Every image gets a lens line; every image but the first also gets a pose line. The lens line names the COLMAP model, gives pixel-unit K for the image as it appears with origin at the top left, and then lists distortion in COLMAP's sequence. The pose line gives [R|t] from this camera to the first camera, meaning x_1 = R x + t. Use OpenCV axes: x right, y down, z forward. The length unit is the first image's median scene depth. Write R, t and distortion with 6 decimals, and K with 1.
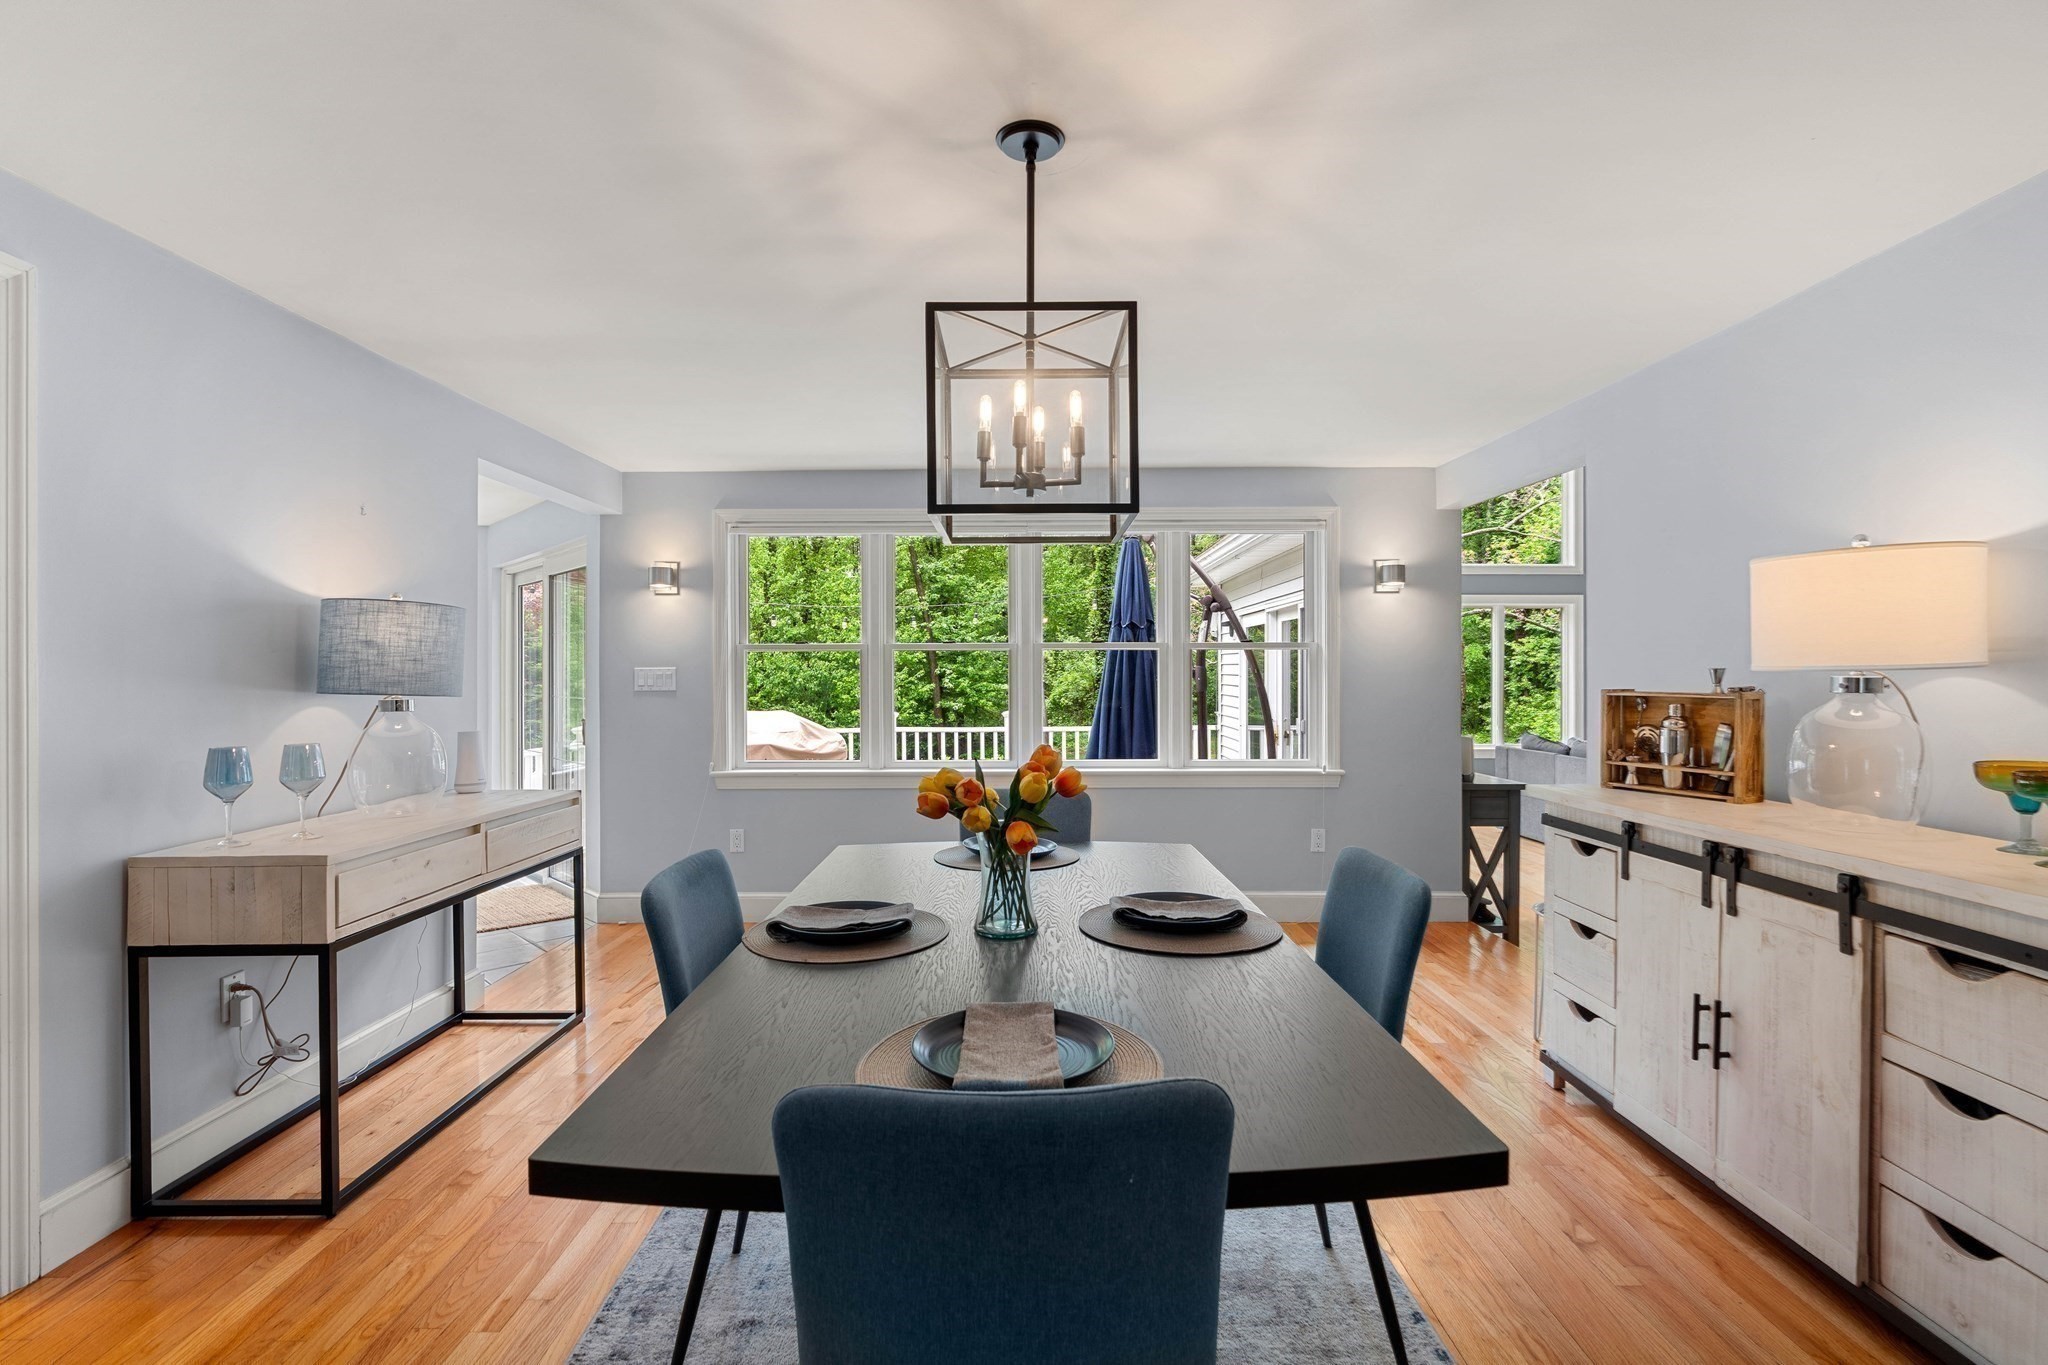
lens RADIAL K [[941.0, 0, 1018.9], [0, 941.0, 669.9], [0, 0, 1]] dist [0.005595, -0.000094]
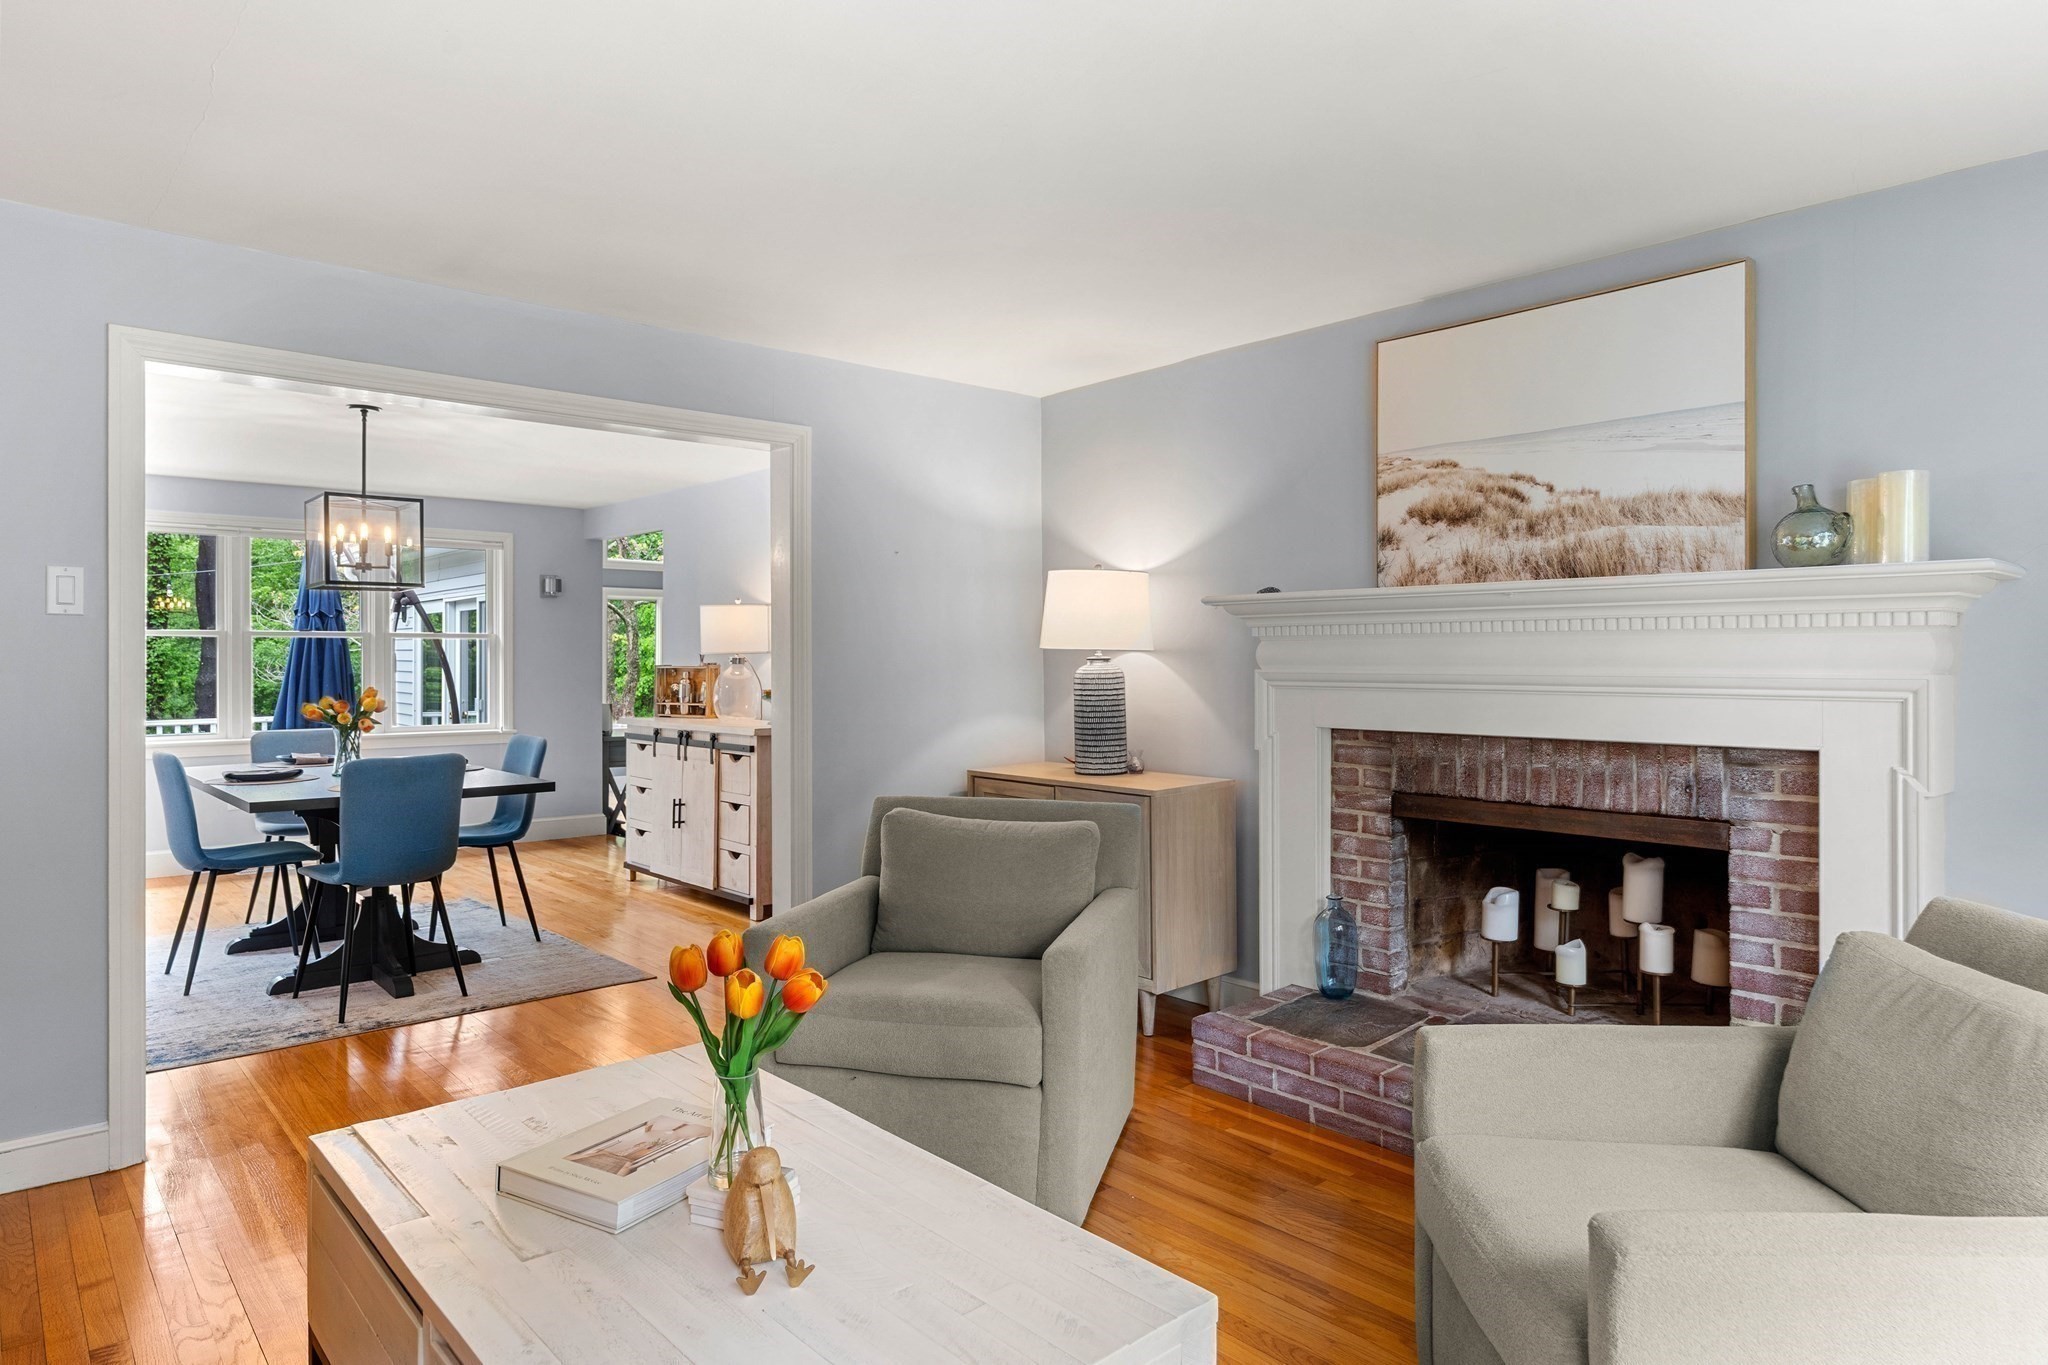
lens RADIAL K [[1237.4, 0, 1018.6], [0, 1237.4, 662.1], [0, 0, 1]] dist [0.003216, 0.001033]
pose [[0.758110, 0.000395, 0.652126, -0.483136], [-0.000488, 1.000000, -0.000038, 0.015829], [-0.652126, -0.000289, 0.758110, -1.471941]]
